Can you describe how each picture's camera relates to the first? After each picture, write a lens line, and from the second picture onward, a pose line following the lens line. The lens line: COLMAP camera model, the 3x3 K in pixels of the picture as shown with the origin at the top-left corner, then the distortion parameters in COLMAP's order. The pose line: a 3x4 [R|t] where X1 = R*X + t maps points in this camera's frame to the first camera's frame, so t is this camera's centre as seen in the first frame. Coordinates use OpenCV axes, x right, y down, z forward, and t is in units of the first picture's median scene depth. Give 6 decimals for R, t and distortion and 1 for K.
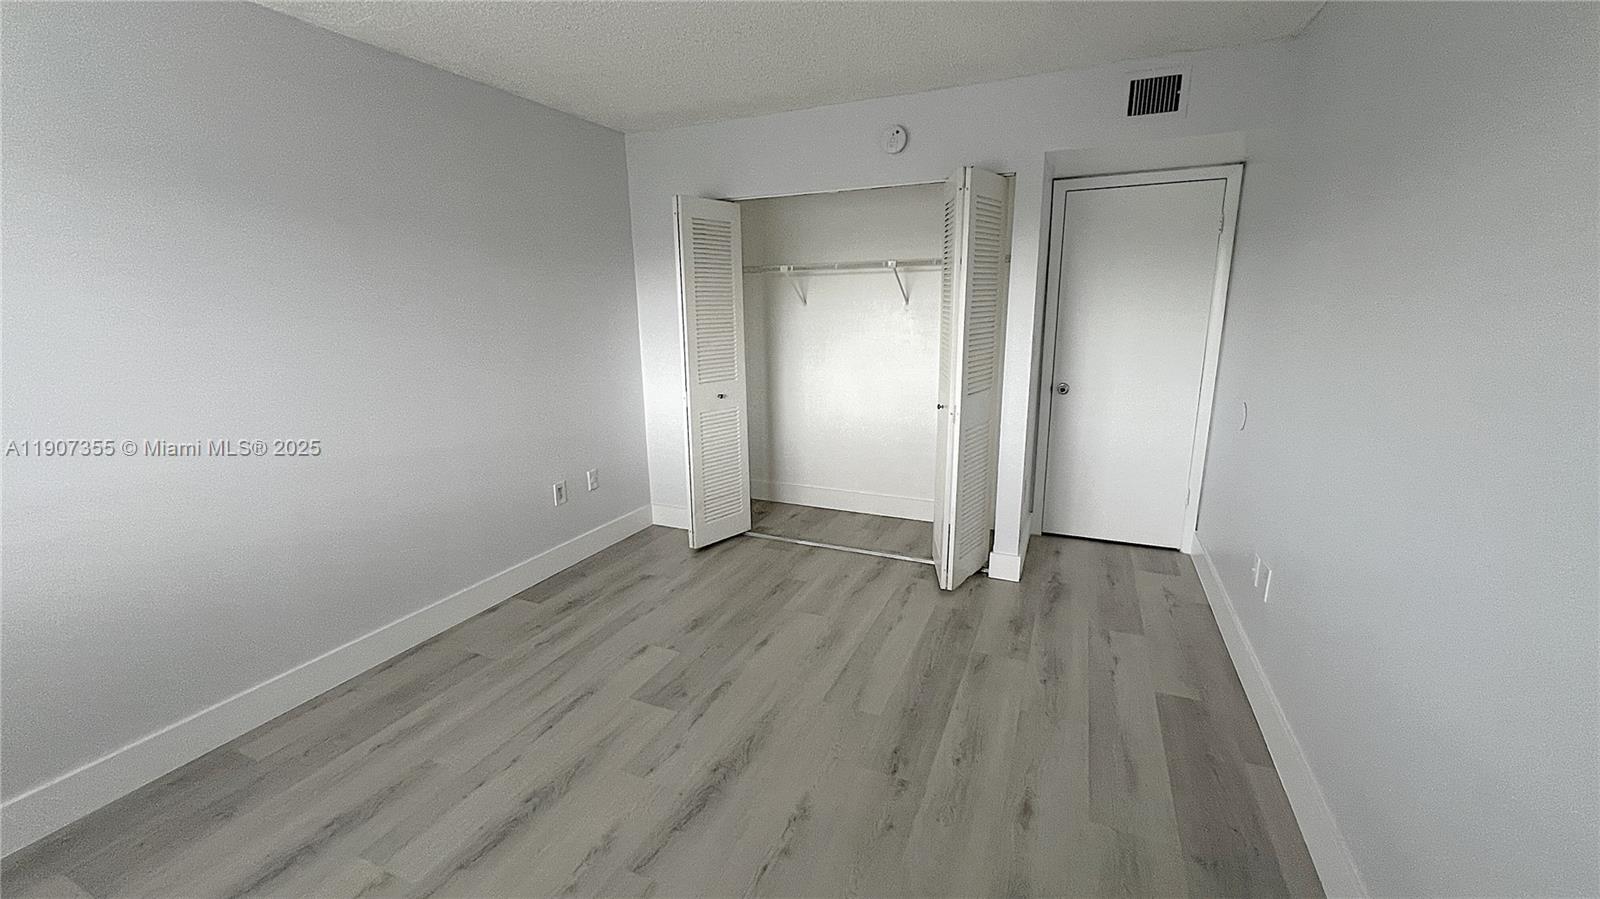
lens RADIAL K [[652.0, 0, 803.2], [0, 652.0, 451.3], [0, 0, 1]] dist [-0.004477, 0.001377]
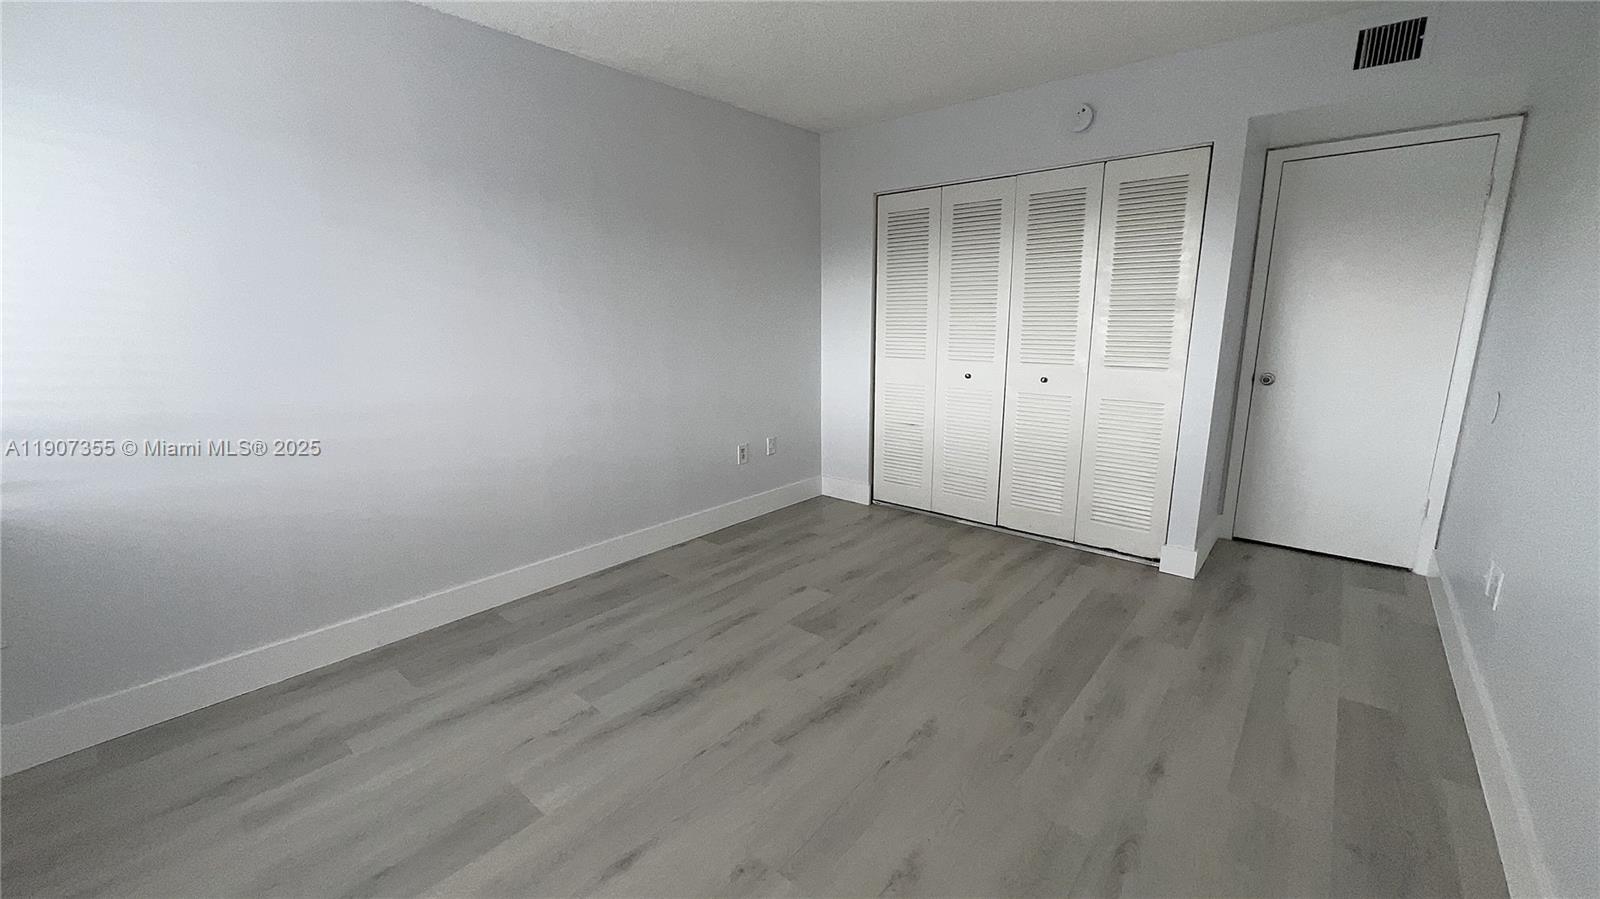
lens RADIAL K [[652.0, 0, 793.4], [0, 652.0, 448.1], [0, 0, 1]] dist [-0.004477, 0.001377]
pose [[0.956727, 0.065300, -0.283566, 0.042411], [-0.069194, 0.997596, -0.003725, 0.071321], [0.282641, 0.023185, 0.958945, -0.081785]]
